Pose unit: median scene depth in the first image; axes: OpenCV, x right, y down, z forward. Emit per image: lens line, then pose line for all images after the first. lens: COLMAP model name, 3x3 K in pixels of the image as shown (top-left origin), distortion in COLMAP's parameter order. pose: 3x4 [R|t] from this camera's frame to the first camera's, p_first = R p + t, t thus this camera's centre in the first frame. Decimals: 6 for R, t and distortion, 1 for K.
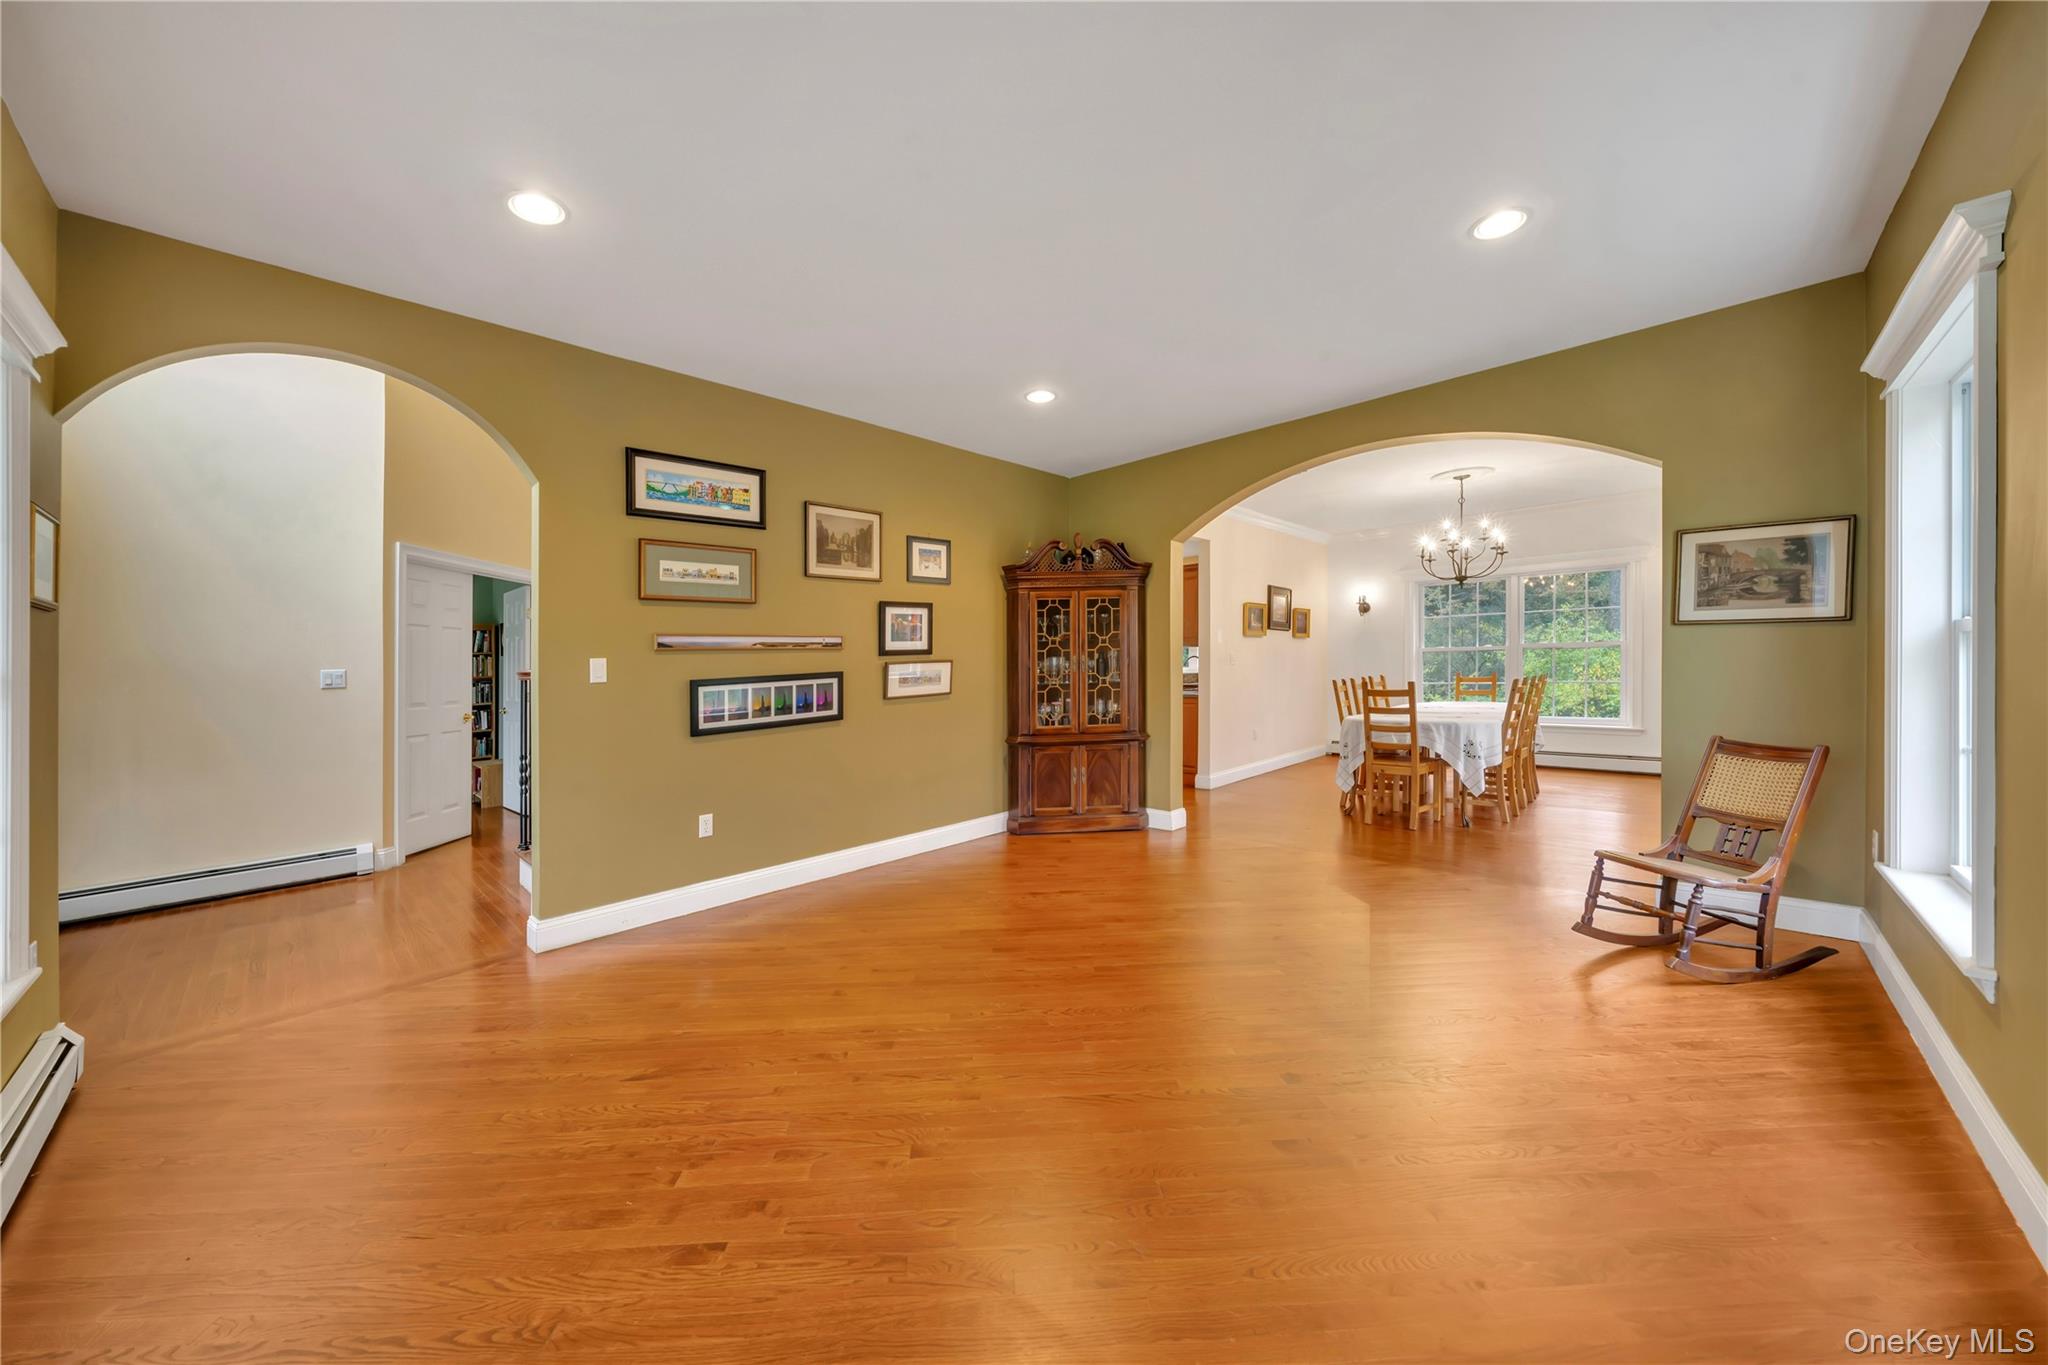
lens RADIAL K [[698.7, 0, 1021.4], [0, 698.7, 669.5], [0, 0, 1]] dist [0.000934, 0.000086]
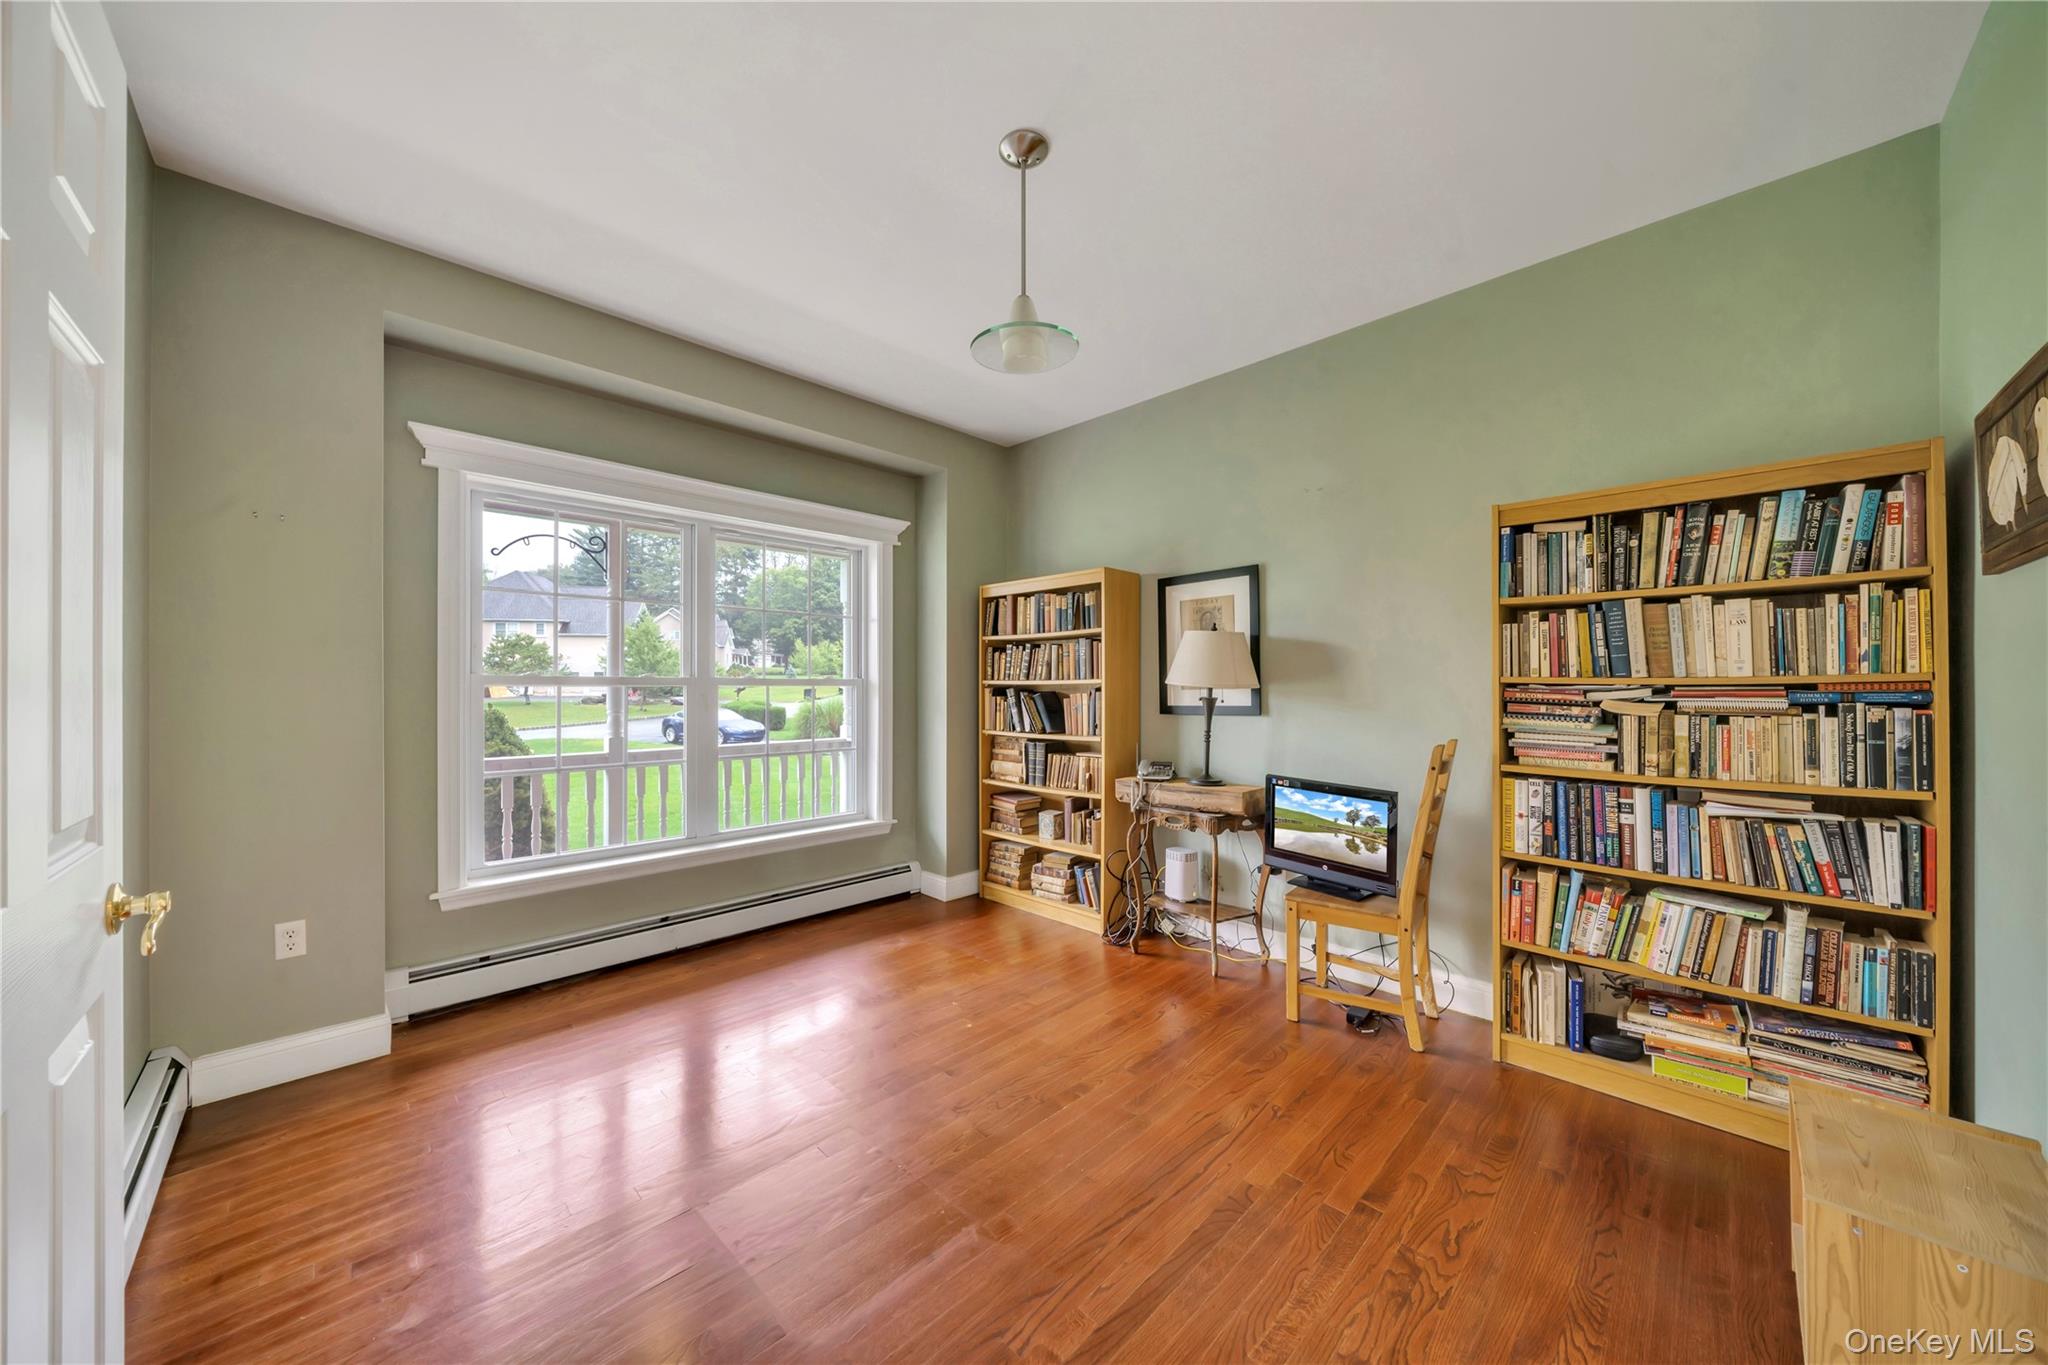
lens RADIAL K [[698.7, 0, 1021.8], [0, 698.7, 677.3], [0, 0, 1]] dist [0.000934, 0.000086]
pose [[-0.021471, 0.002665, -0.999766, -0.580729], [-0.000611, 0.999996, 0.002679, 0.010591], [0.999769, 0.000668, -0.021469, 0.787143]]
